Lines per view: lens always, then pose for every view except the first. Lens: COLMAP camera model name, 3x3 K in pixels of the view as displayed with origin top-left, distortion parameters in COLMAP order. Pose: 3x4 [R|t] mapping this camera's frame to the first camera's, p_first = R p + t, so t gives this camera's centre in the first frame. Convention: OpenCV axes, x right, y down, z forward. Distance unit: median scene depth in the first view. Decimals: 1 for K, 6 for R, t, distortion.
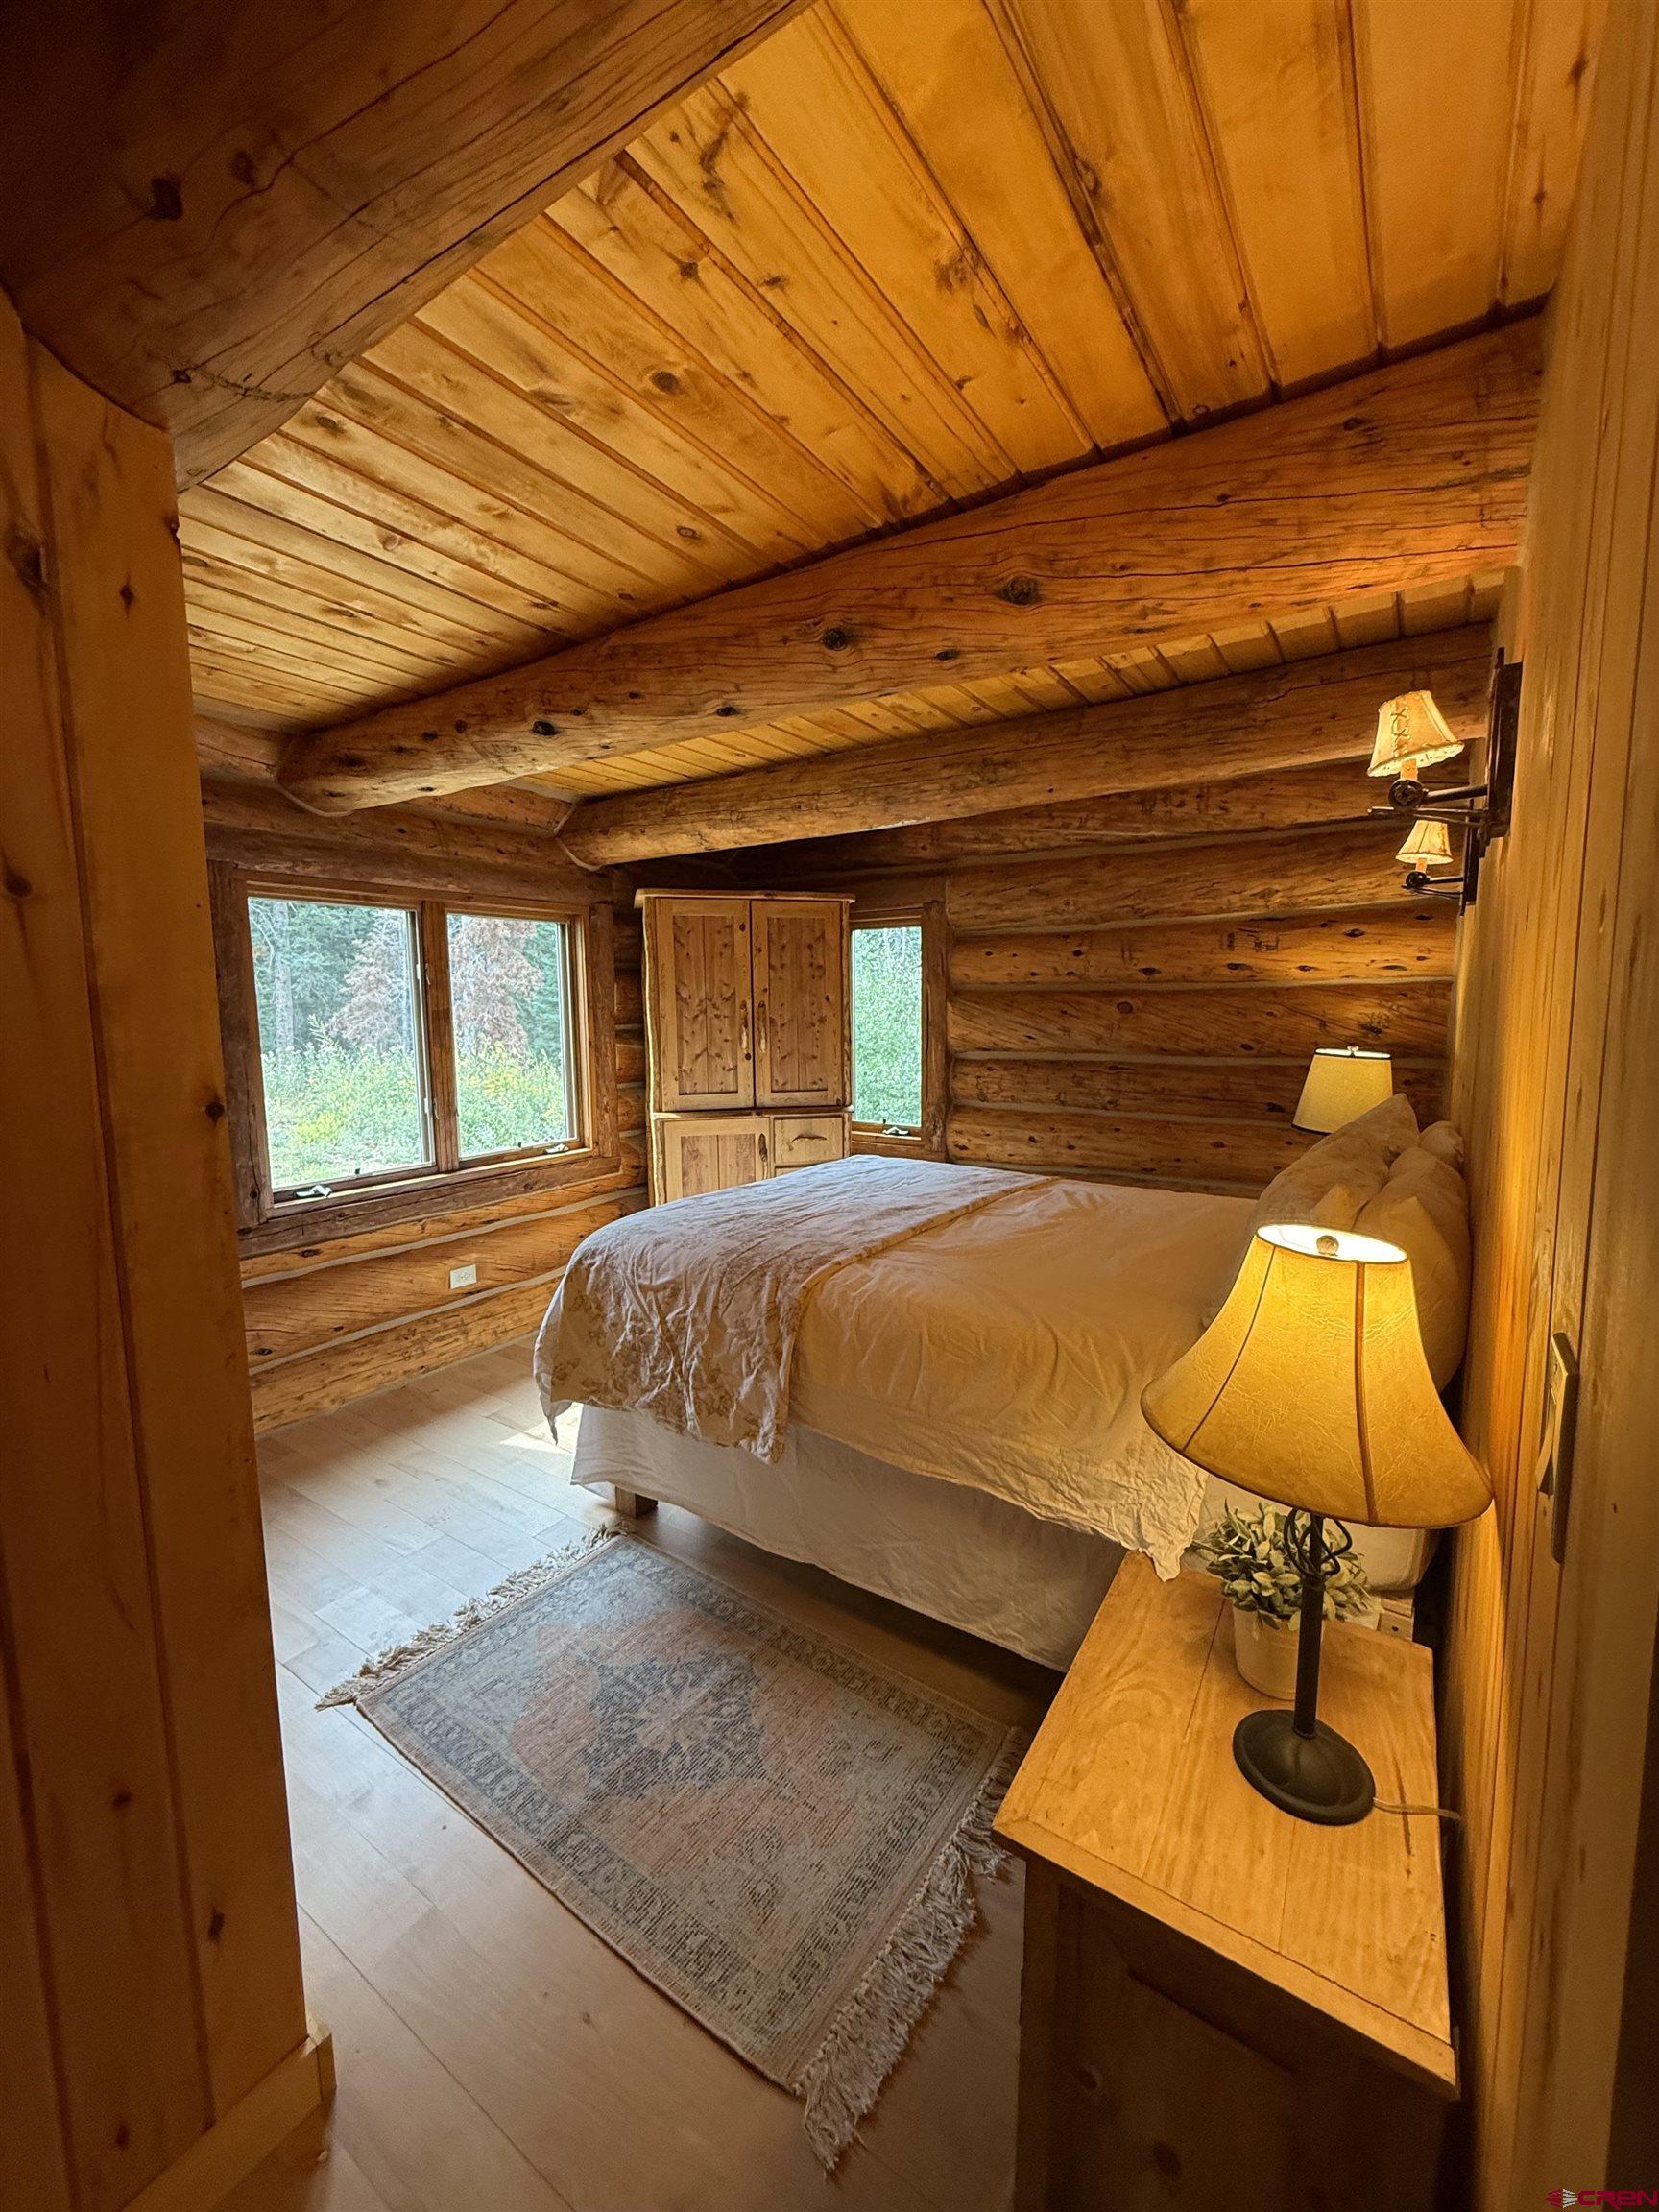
lens RADIAL K [[885.4, 0, 828.1], [0, 885.4, 1100.0], [0, 0, 1]] dist [0.001800, 0.000038]
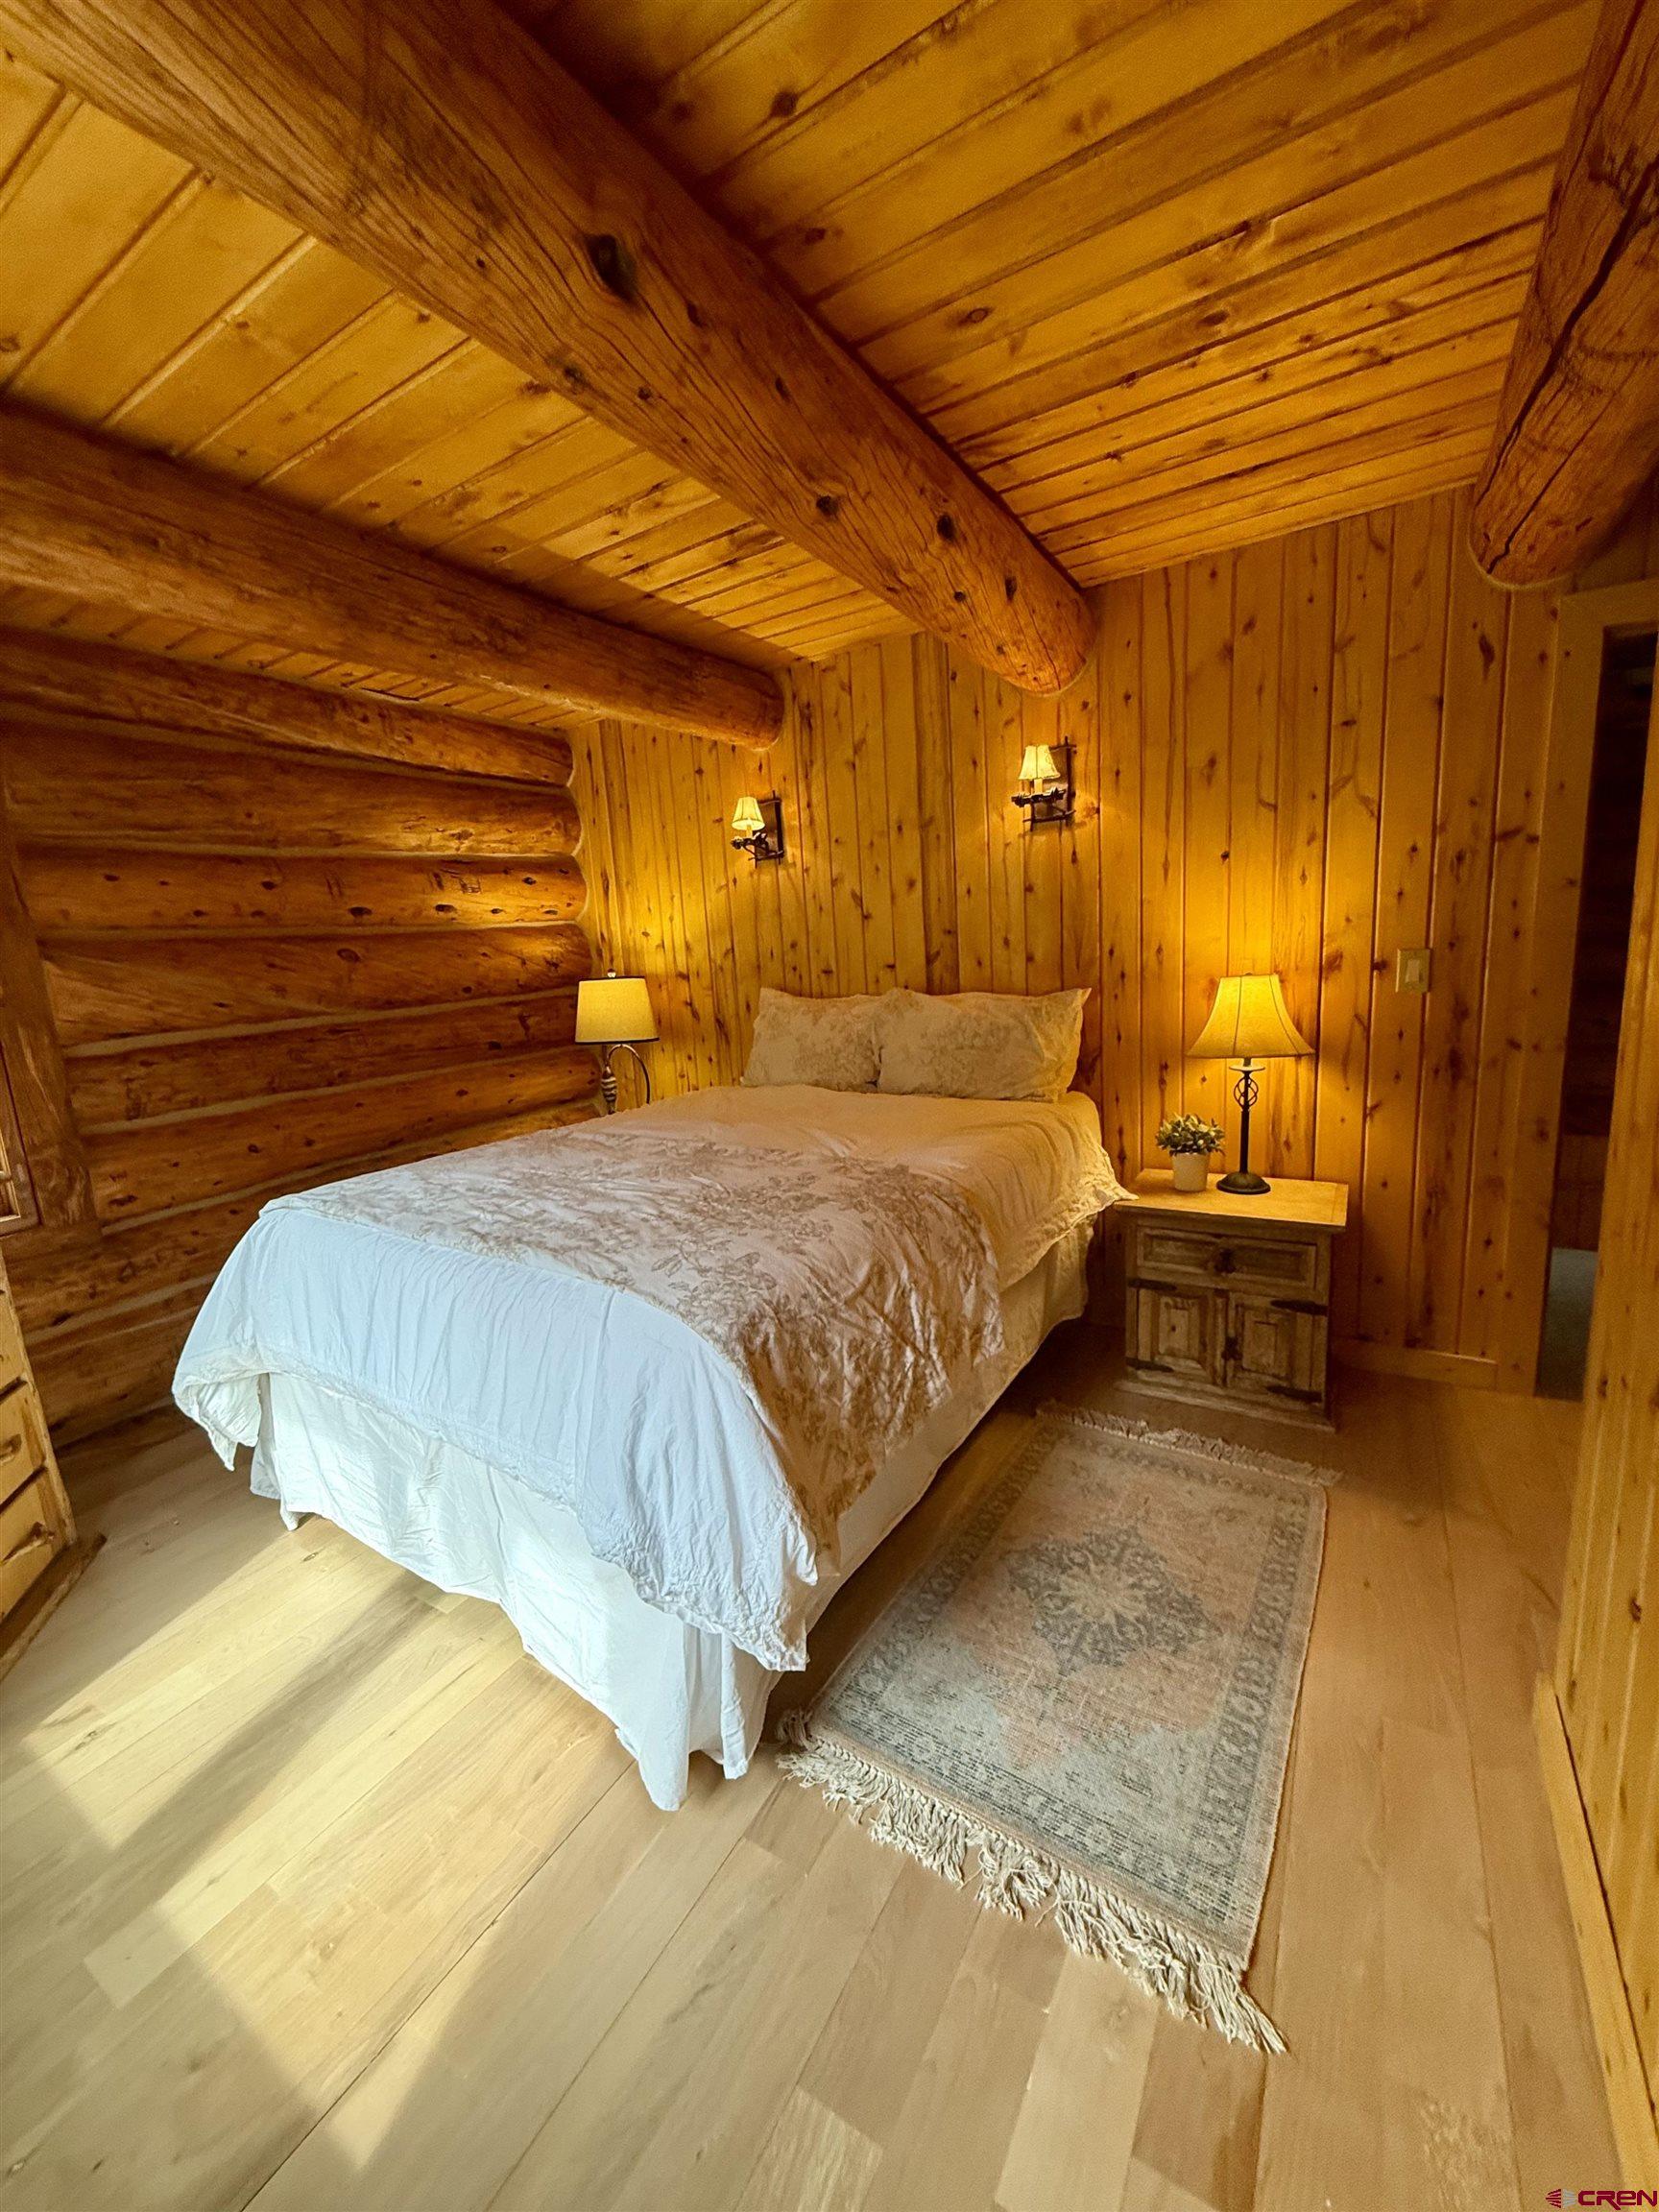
lens RADIAL K [[885.4, 0, 828.1], [0, 885.4, 1100.0], [0, 0, 1]] dist [0.001800, 0.000038]
pose [[-0.041761, -0.168188, 0.984870, -0.569315], [0.173595, 0.969516, 0.172927, -0.042579], [-0.983931, 0.178190, -0.011291, 0.653918]]
